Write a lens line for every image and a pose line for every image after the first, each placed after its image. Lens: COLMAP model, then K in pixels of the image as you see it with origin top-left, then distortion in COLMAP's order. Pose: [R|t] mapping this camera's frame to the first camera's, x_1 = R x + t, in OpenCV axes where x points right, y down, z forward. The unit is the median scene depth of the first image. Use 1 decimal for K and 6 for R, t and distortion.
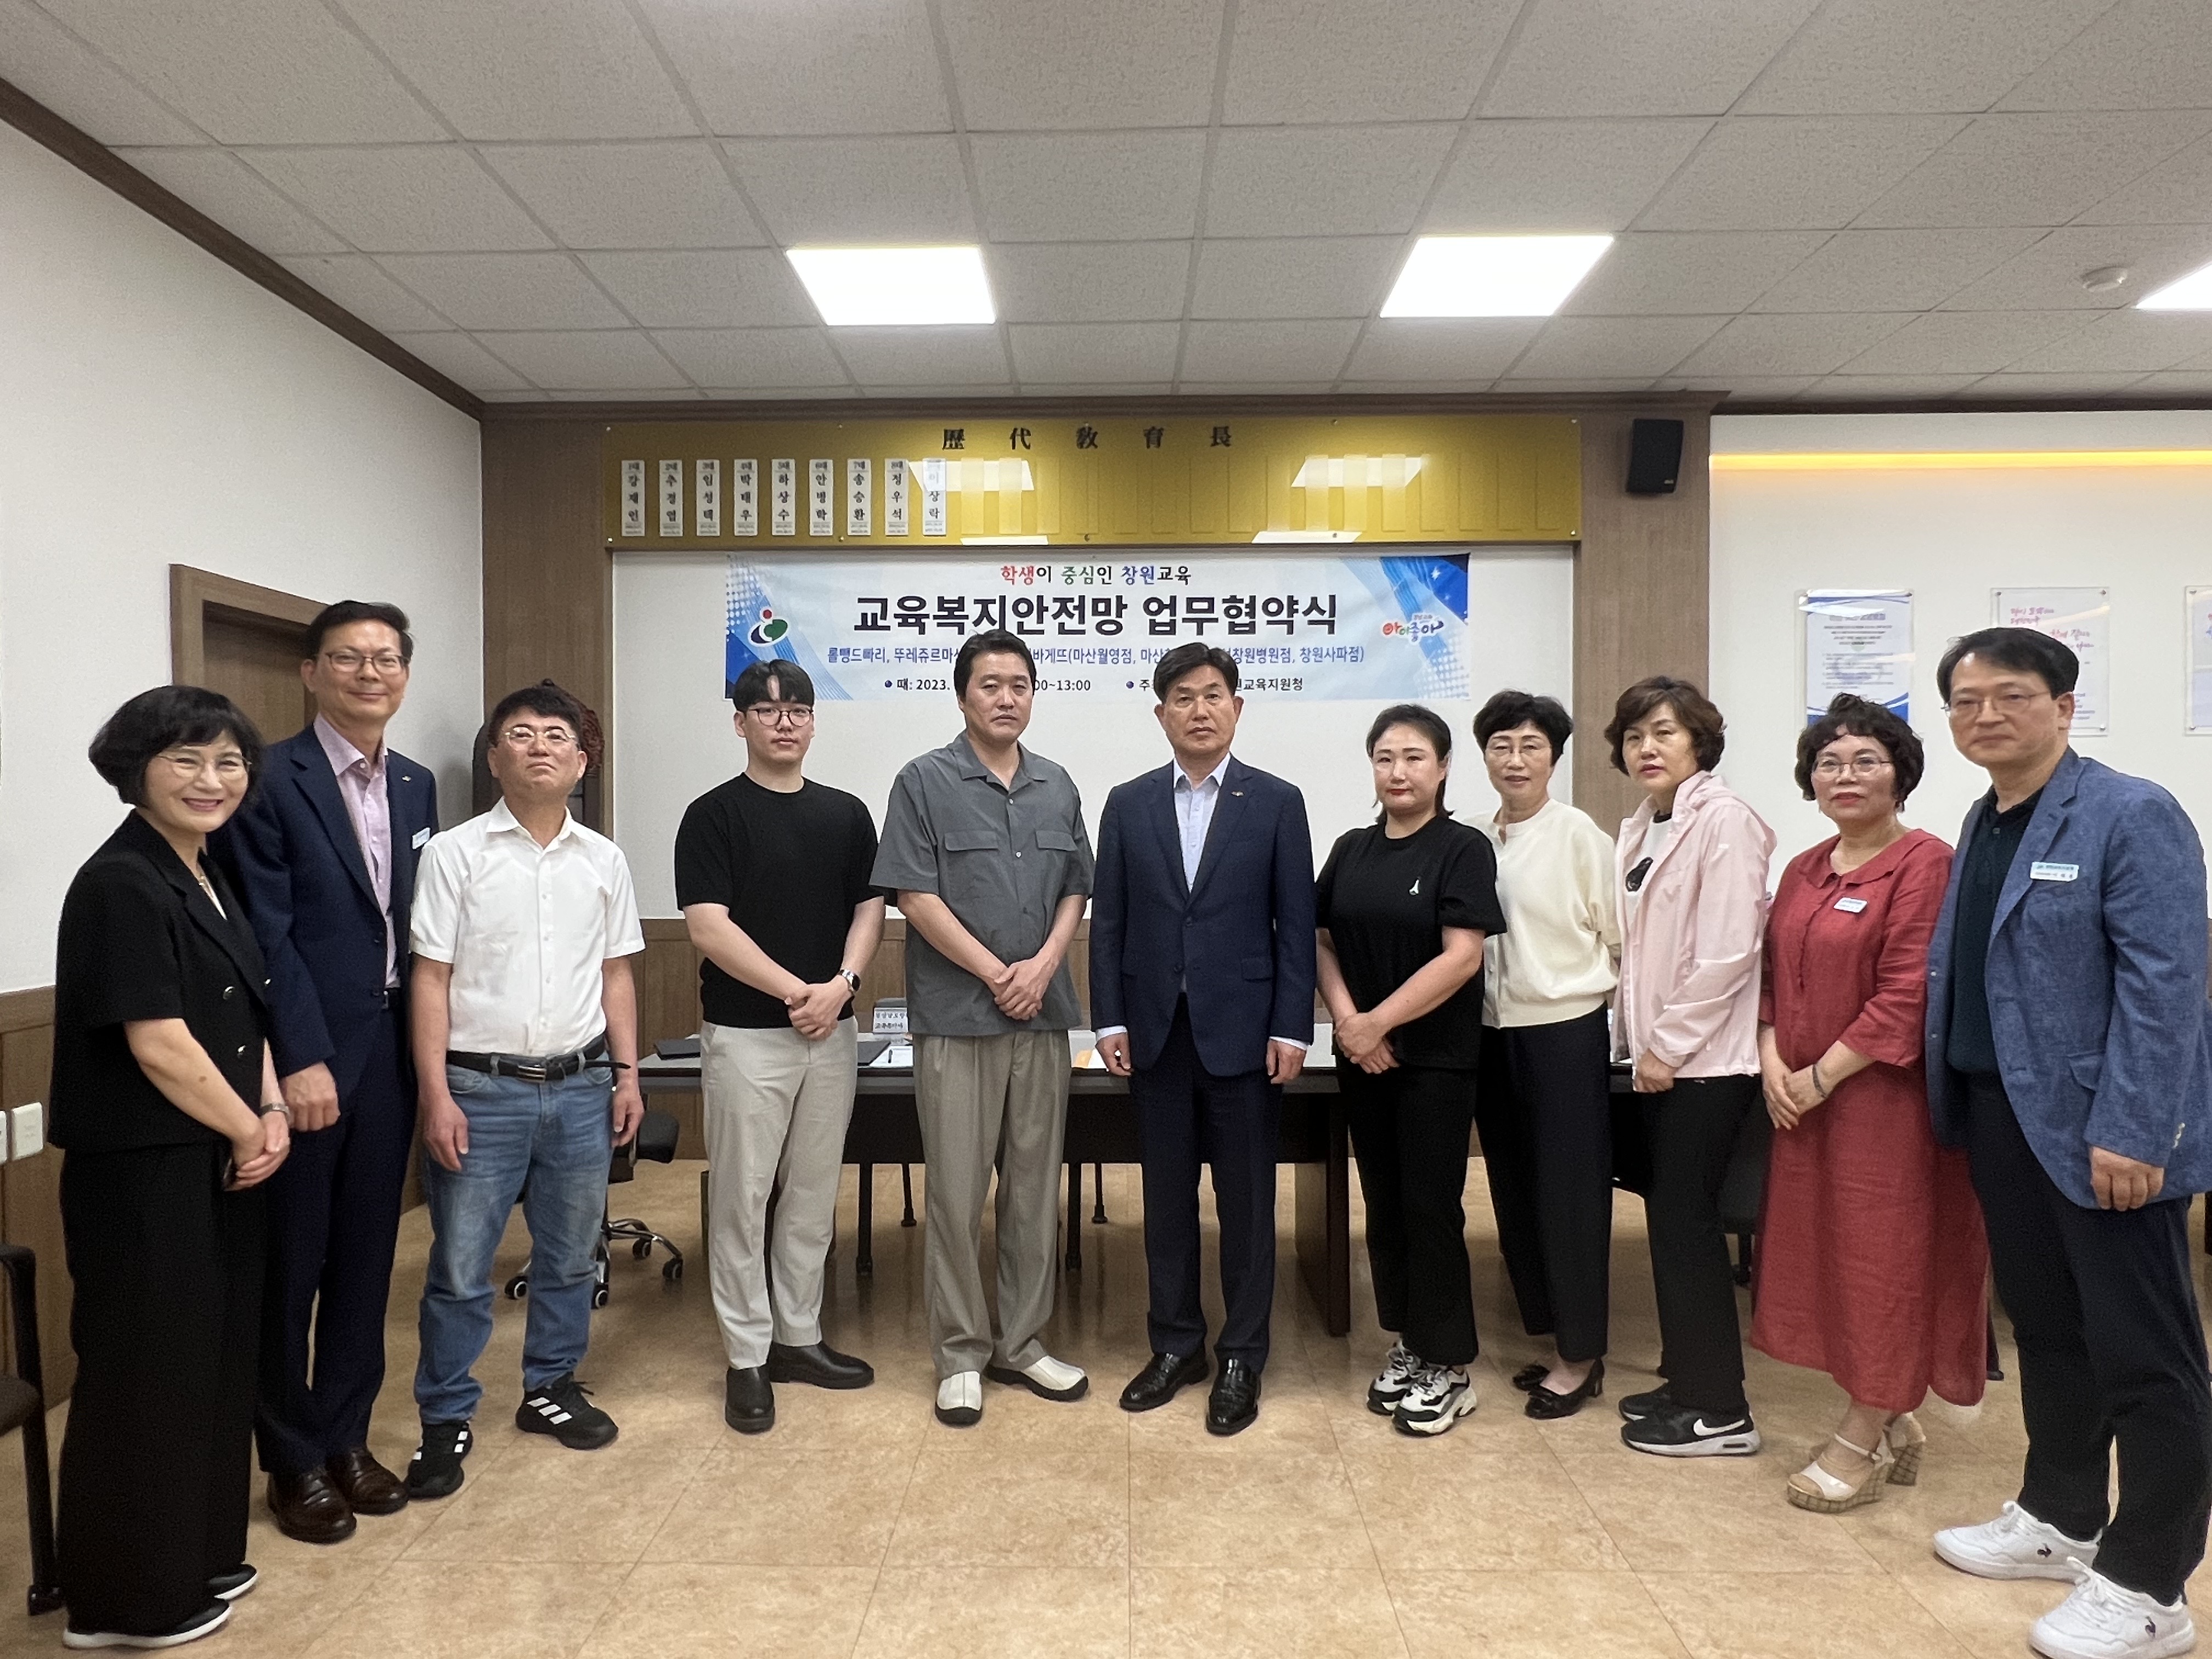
lens RADIAL K [[1253.8, 0, 1106.0], [0, 1253.8, 829.5], [0, 0, 1]] dist [-0.001546, -0.000123]
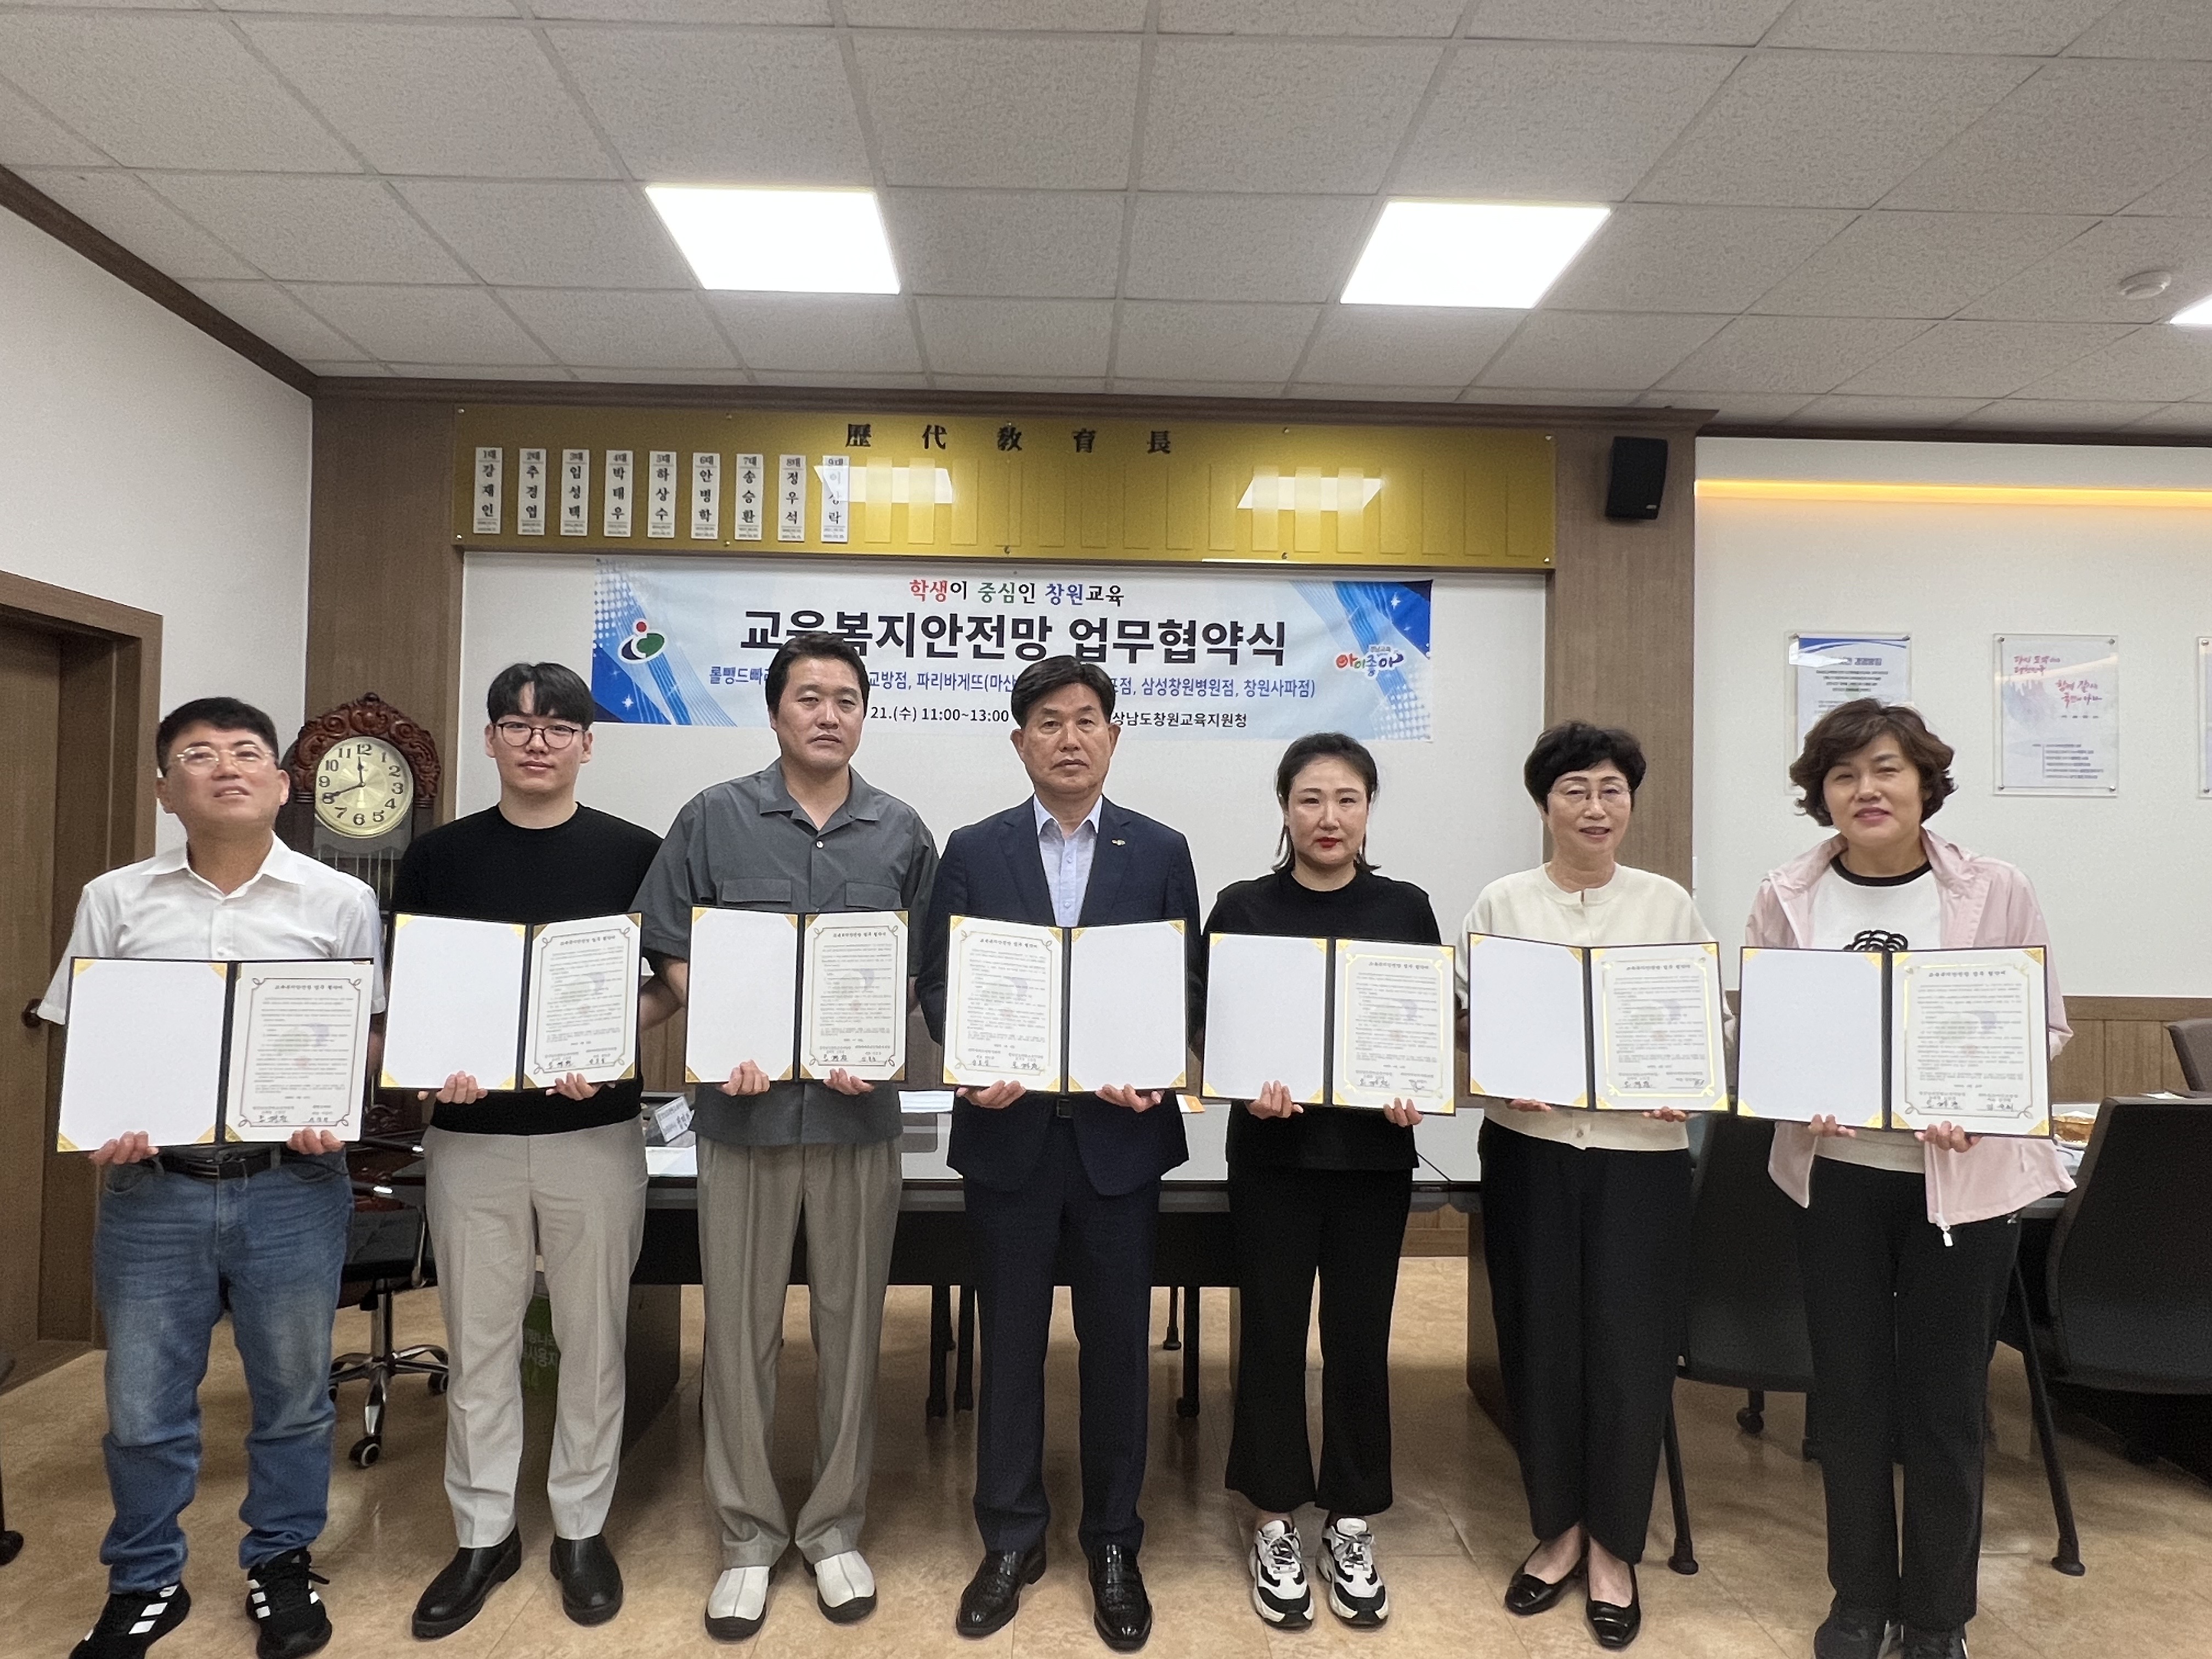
lens RADIAL K [[1253.8, 0, 1106.0], [0, 1253.8, 829.5], [0, 0, 1]] dist [-0.001546, -0.000123]
pose [[0.998771, 0.019615, 0.045518, 0.017986], [-0.017977, 0.999186, -0.036103, -0.004398], [-0.046189, 0.035240, 0.998311, 0.117226]]
